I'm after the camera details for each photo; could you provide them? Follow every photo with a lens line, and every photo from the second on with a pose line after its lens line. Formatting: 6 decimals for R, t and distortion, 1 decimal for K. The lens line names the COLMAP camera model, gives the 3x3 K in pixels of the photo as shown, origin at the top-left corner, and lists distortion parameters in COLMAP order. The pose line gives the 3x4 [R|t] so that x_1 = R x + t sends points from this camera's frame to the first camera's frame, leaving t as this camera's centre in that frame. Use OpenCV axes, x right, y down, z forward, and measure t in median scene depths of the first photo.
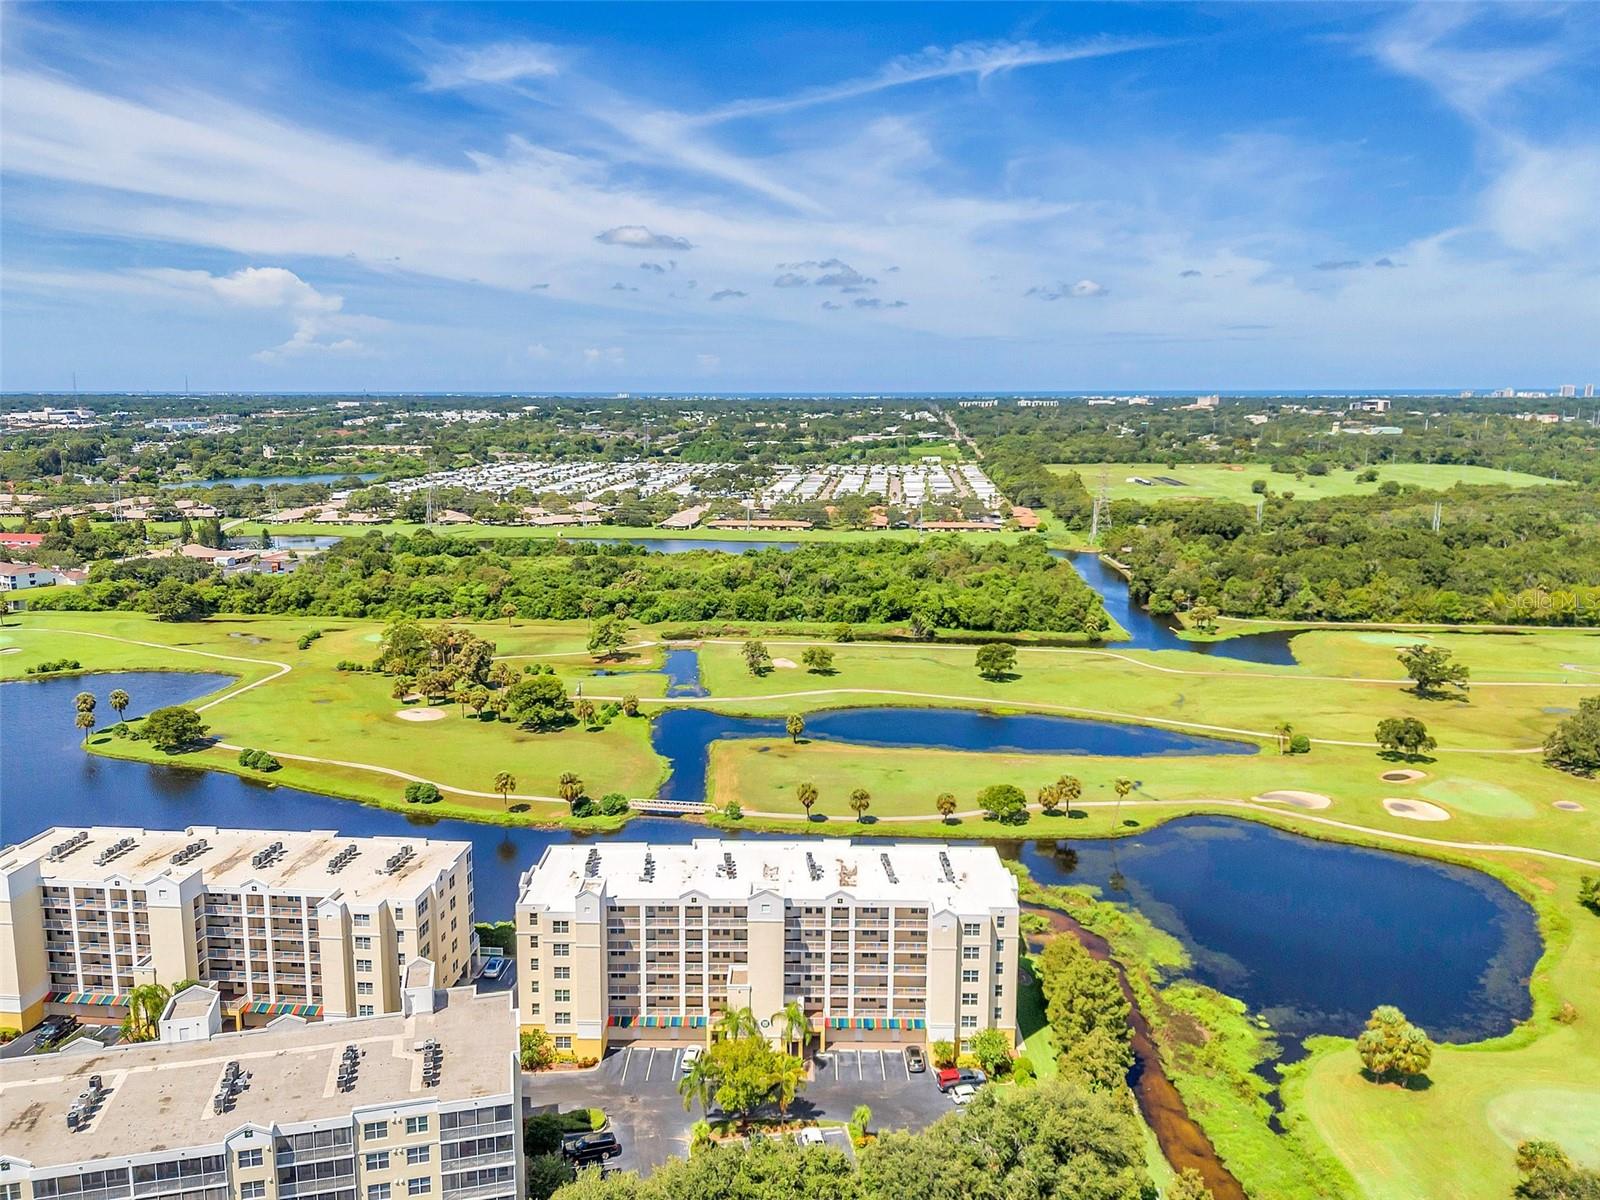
lens RADIAL K [[1208.4, 0, 800.7], [0, 1208.4, 595.2], [0, 0, 1]] dist [0.054651, -0.025479]
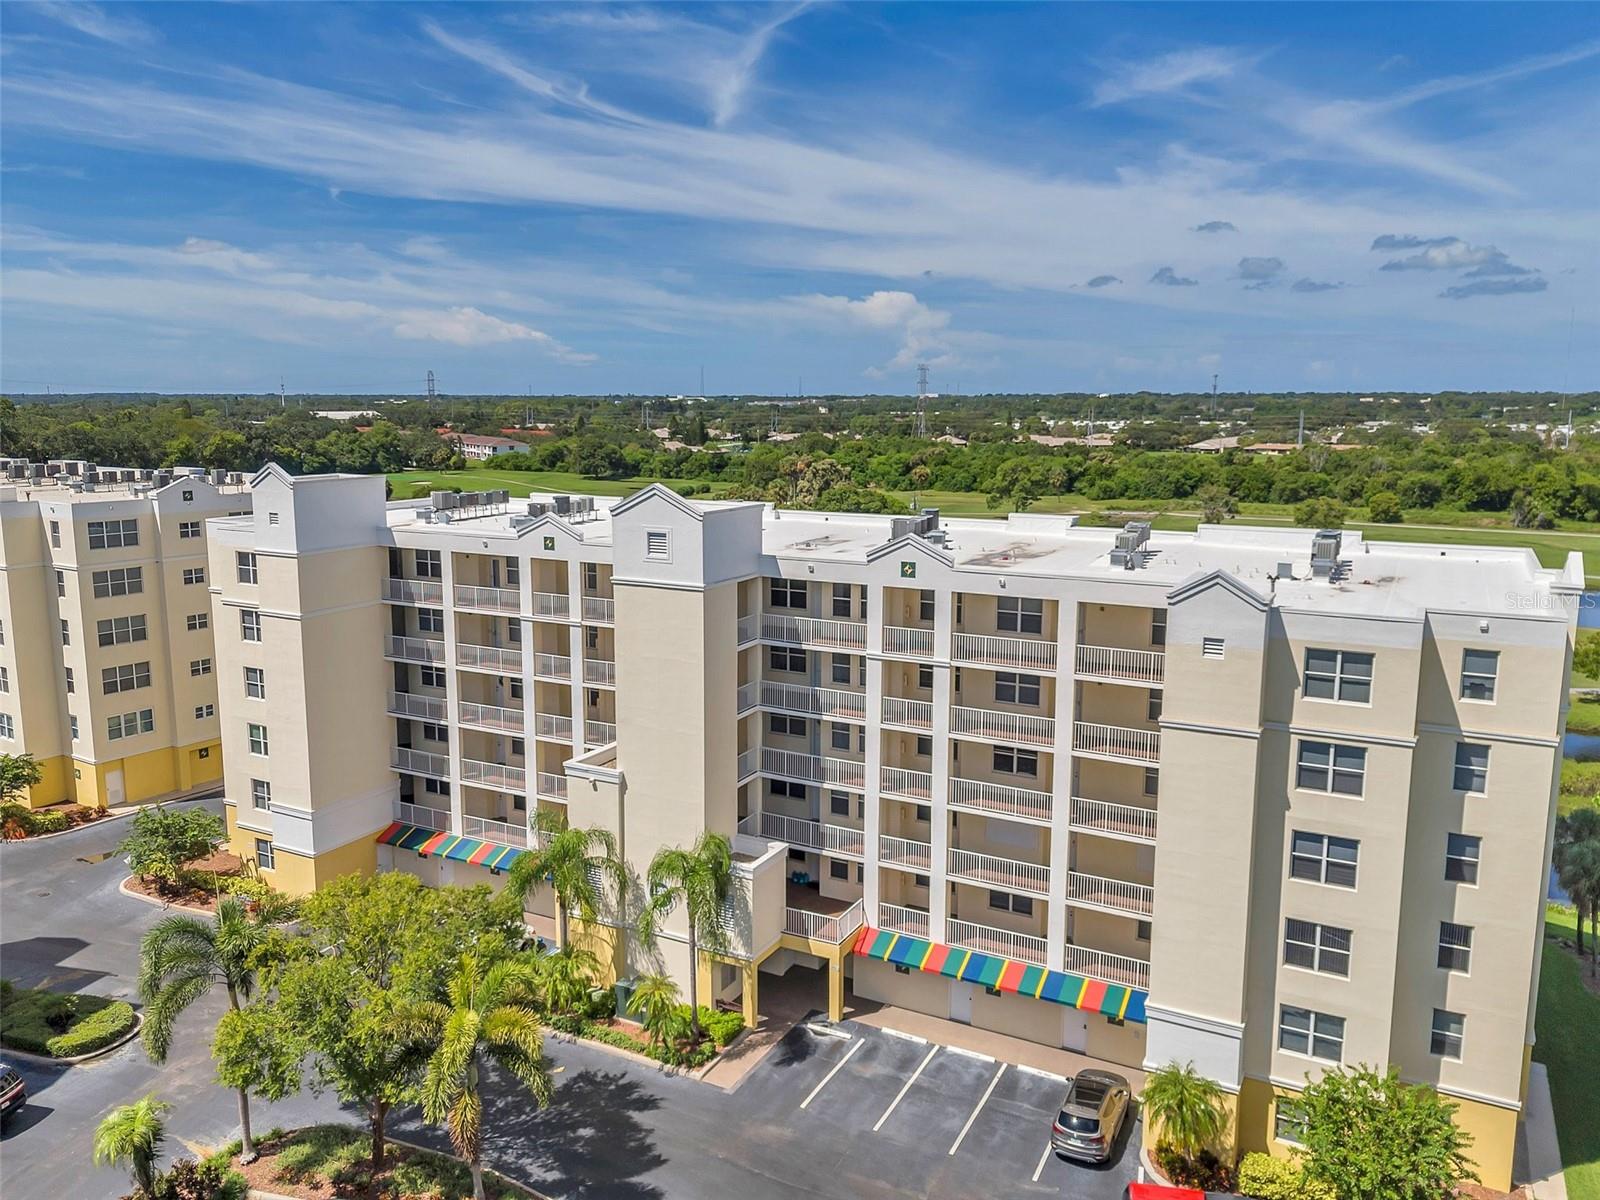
lens RADIAL K [[1208.4, 0, 802.4], [0, 1208.4, 600.9], [0, 0, 1]] dist [0.054651, -0.025479]
pose [[0.888065, 0.075559, -0.453465, 0.150200], [-0.081243, 0.996670, 0.006966, 0.256909], [0.452482, 0.030655, 0.891247, 0.691117]]
